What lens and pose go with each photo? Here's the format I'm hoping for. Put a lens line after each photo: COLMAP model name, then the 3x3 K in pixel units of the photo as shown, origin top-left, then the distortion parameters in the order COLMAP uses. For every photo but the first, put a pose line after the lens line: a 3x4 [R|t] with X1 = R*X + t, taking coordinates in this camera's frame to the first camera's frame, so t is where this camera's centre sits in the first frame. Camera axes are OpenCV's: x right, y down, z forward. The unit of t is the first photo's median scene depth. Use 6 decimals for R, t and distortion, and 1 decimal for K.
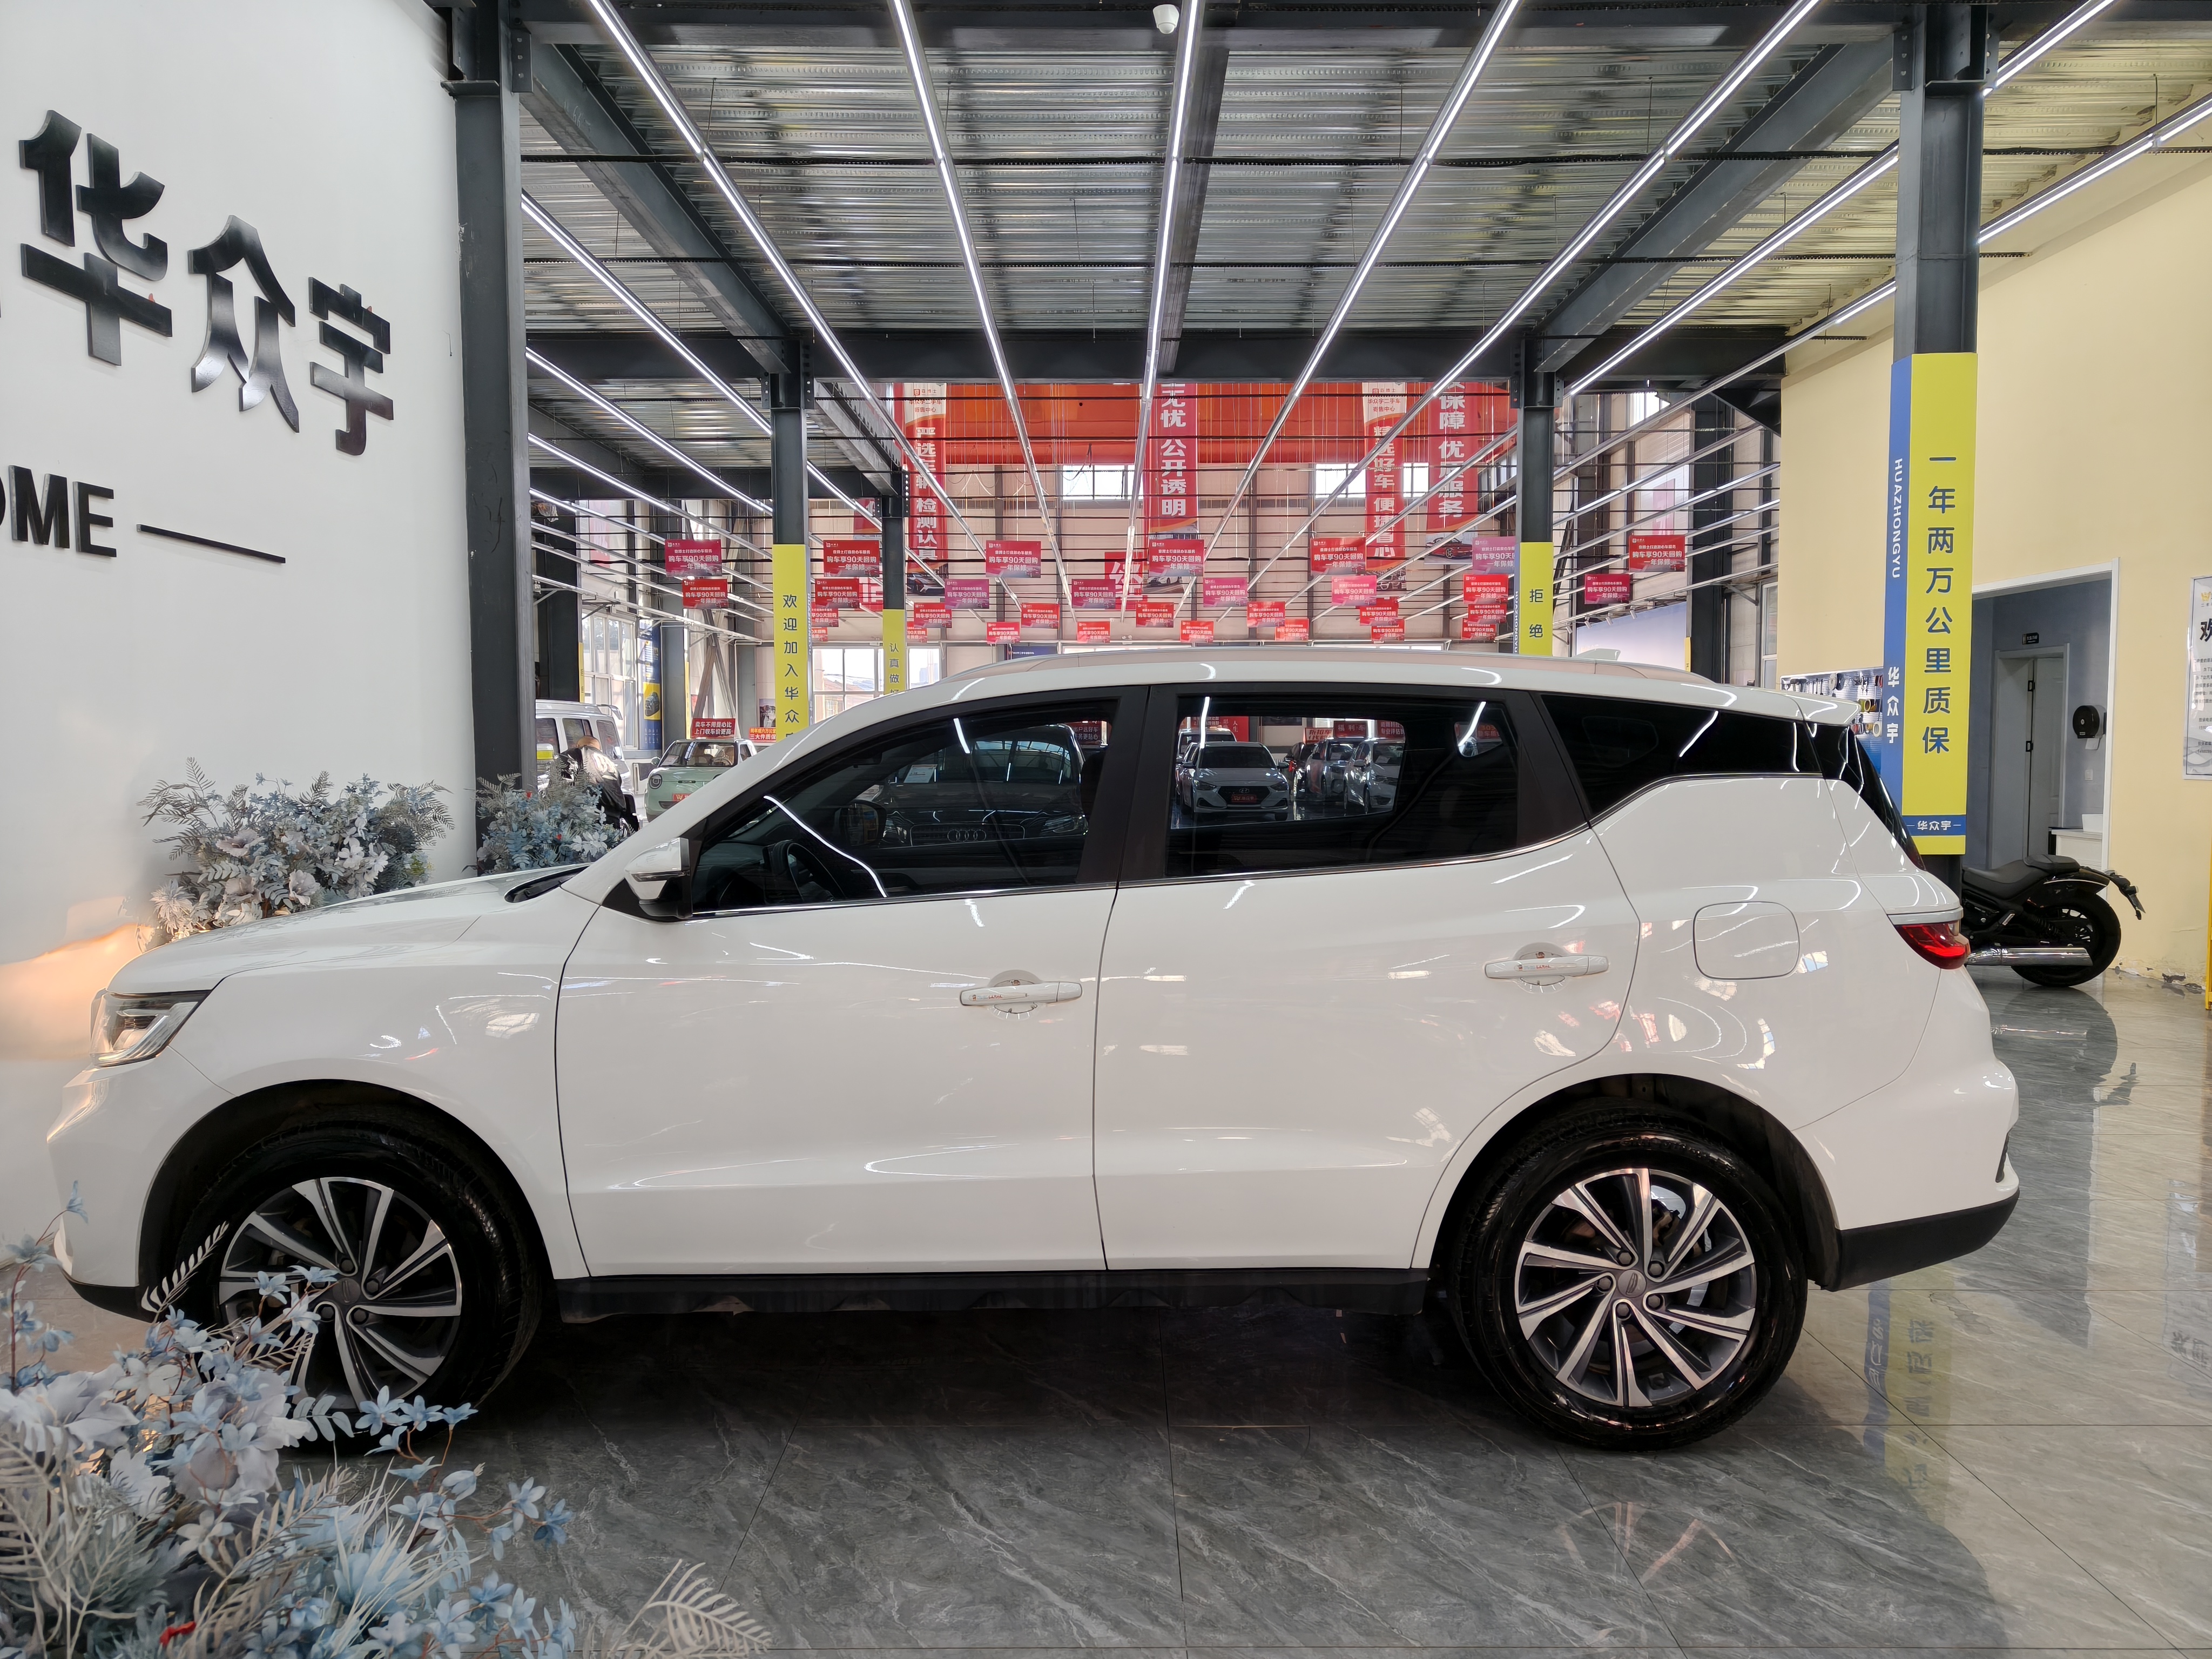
lens RADIAL K [[1526.9, 0, 1112.4], [0, 1526.9, 828.4], [0, 0, 1]] dist [0.016879, -0.006430]
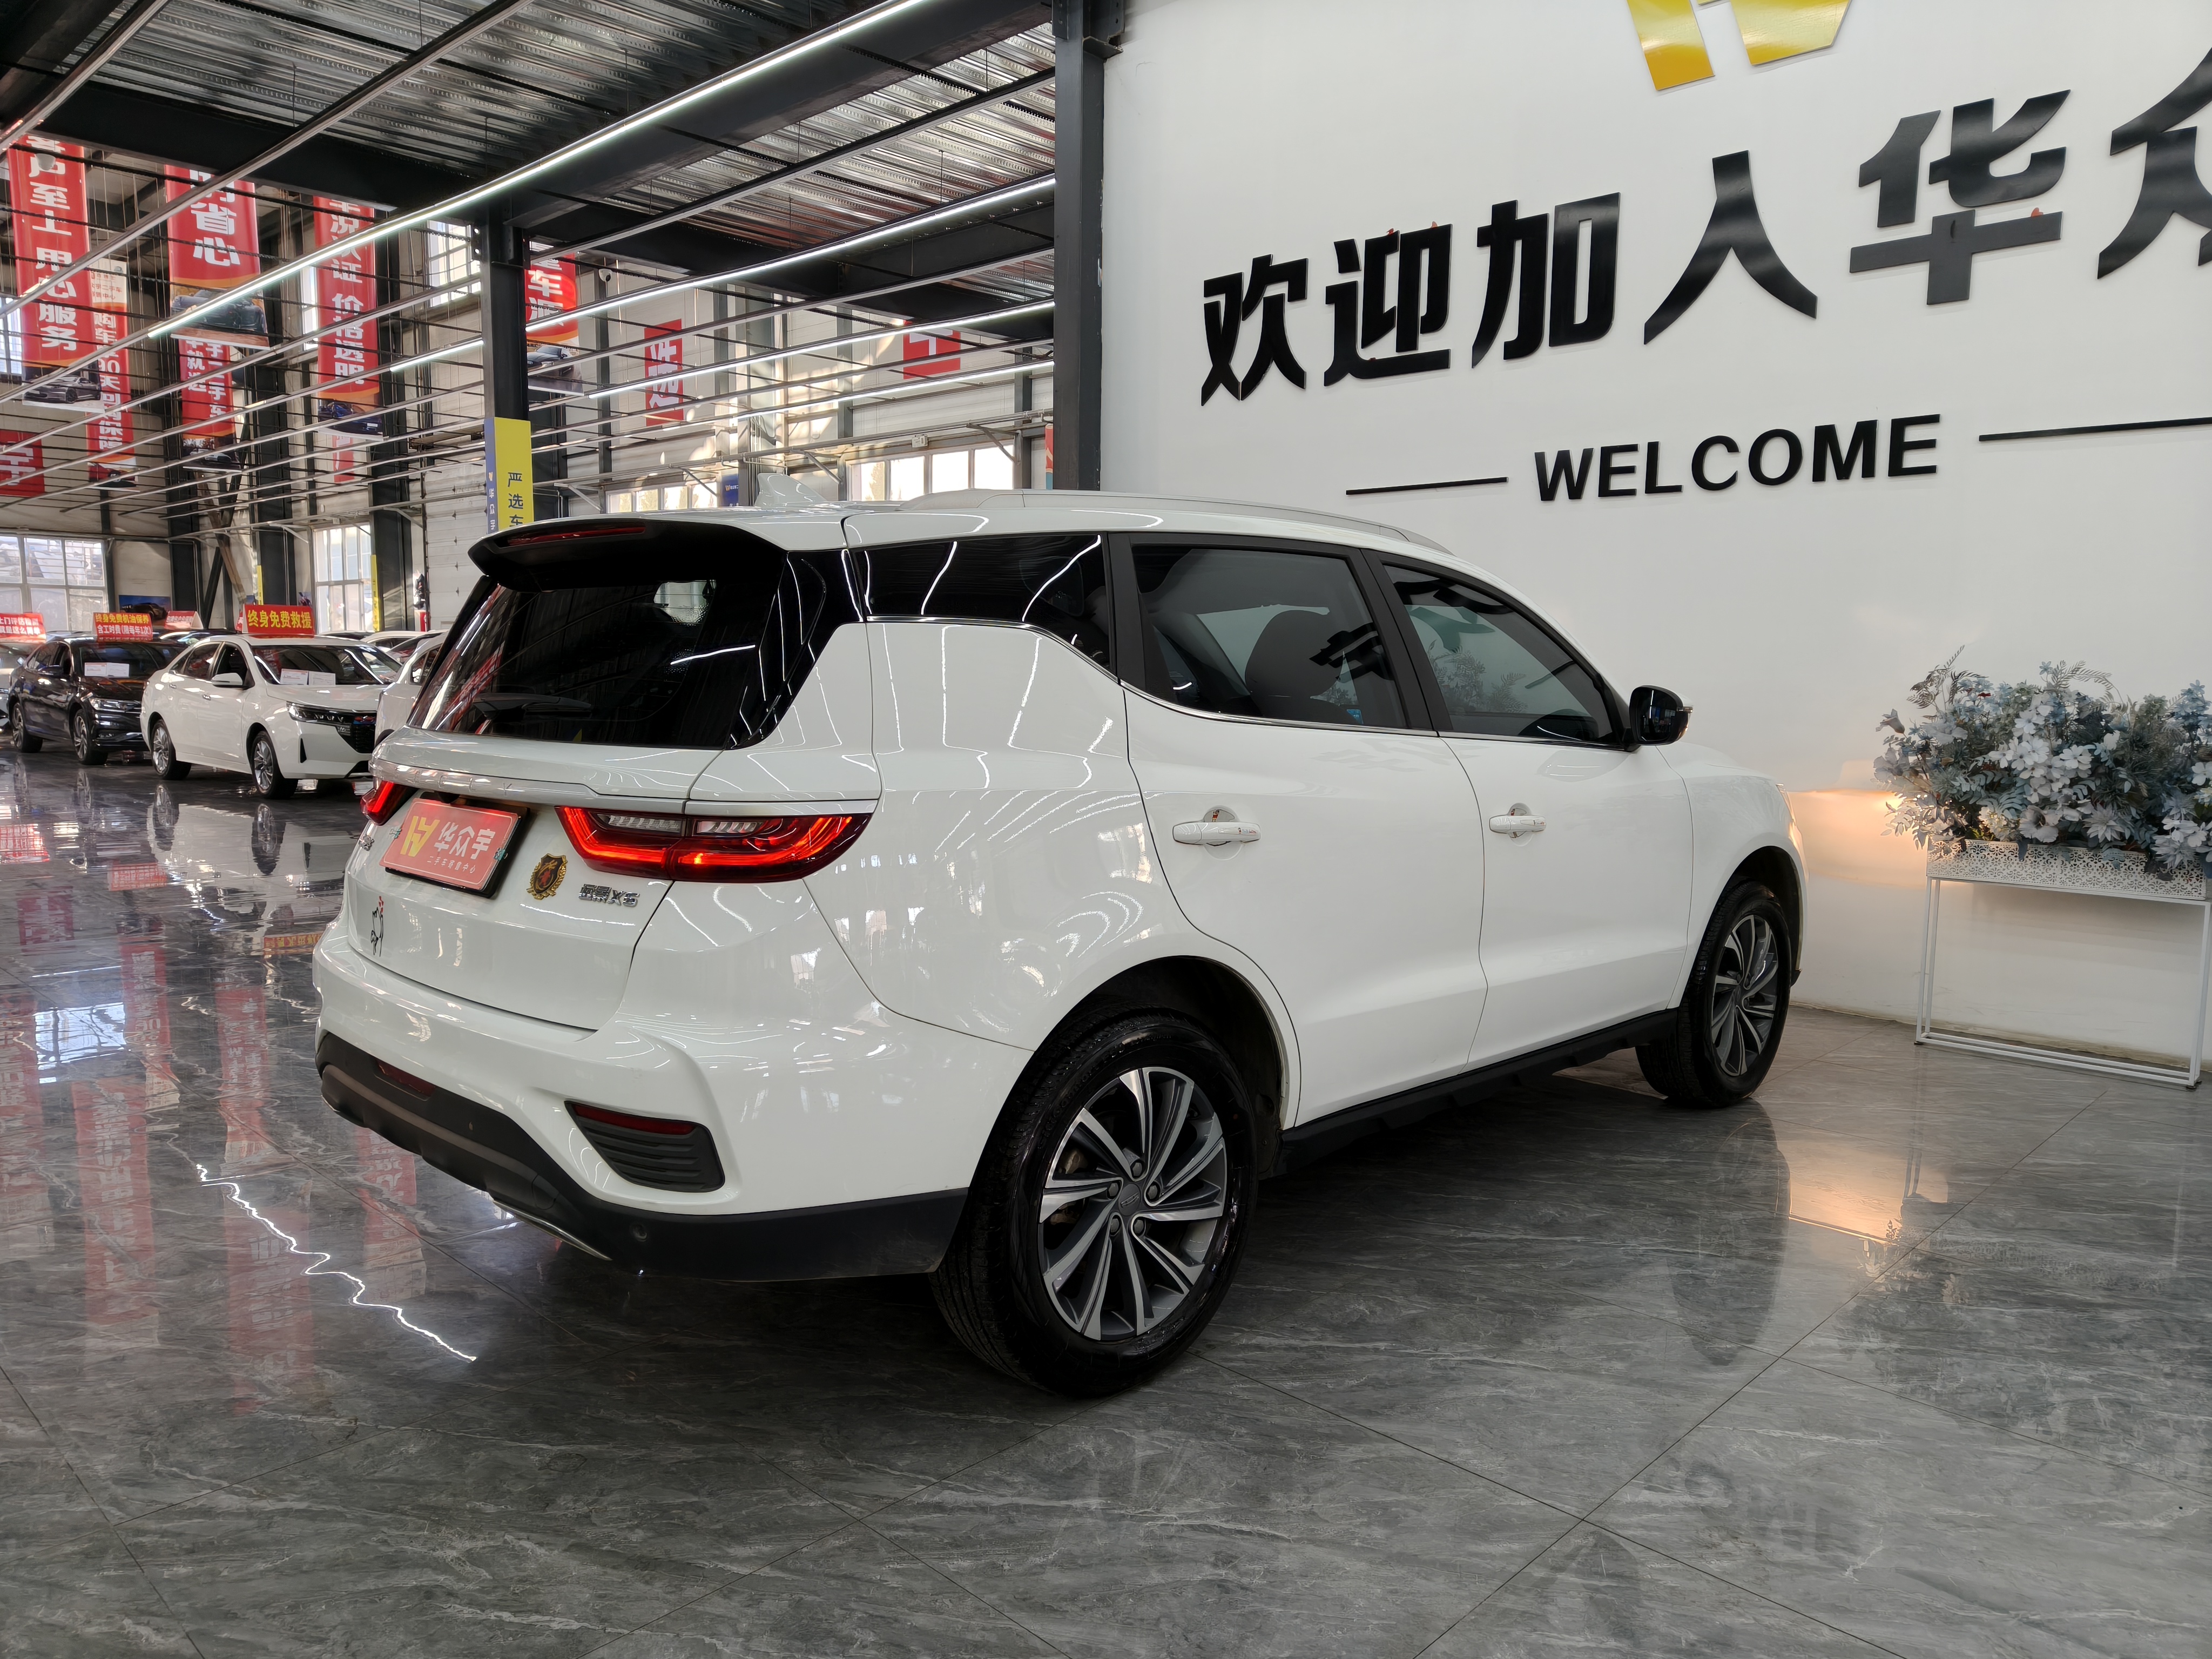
lens RADIAL K [[1526.9, 0, 1123.8], [0, 1526.9, 832.4], [0, 0, 1]] dist [0.016879, -0.006430]
pose [[-0.685371, 0.075989, -0.724218, 0.465114], [-0.052655, 0.986765, 0.153368, -0.038018], [0.726287, 0.143248, -0.672300, 0.995146]]
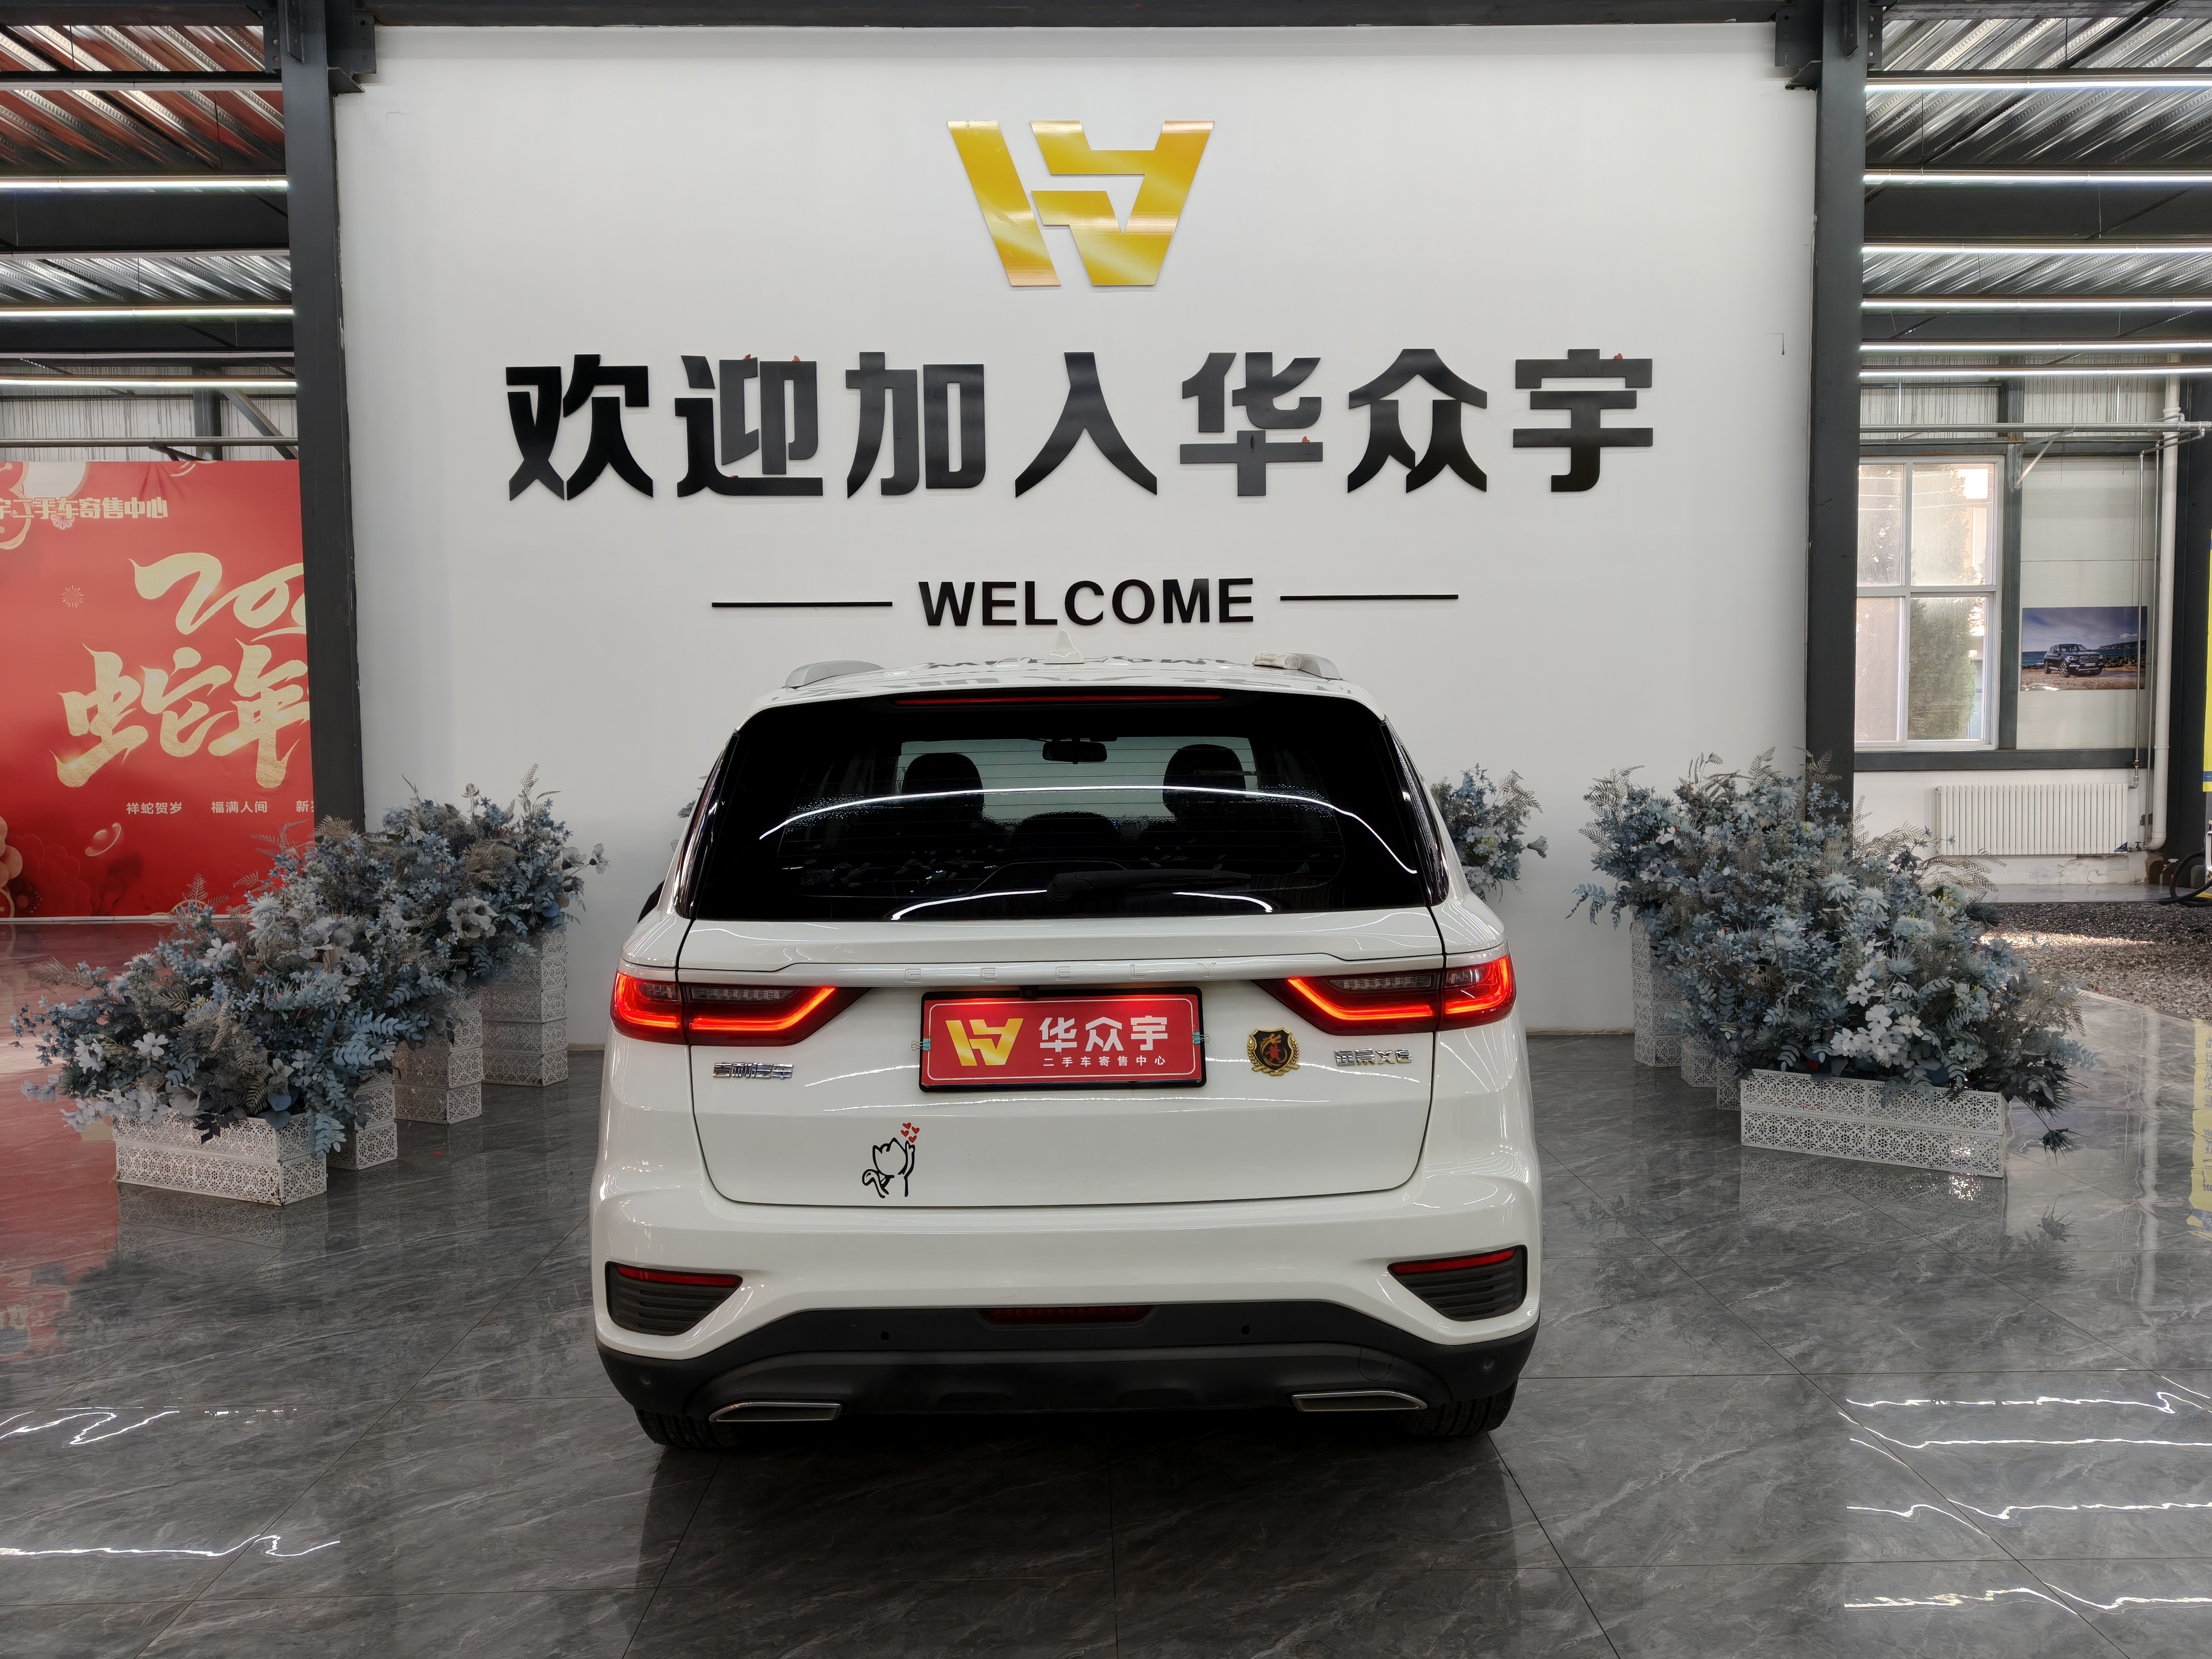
lens RADIAL K [[1526.9, 0, 1104.3], [0, 1526.9, 835.5], [0, 0, 1]] dist [0.016879, -0.006430]
pose [[0.022593, 0.062750, -0.997774, 0.652759], [-0.046170, 0.997029, 0.061658, -0.035348], [0.998678, 0.044674, 0.025423, 0.592875]]
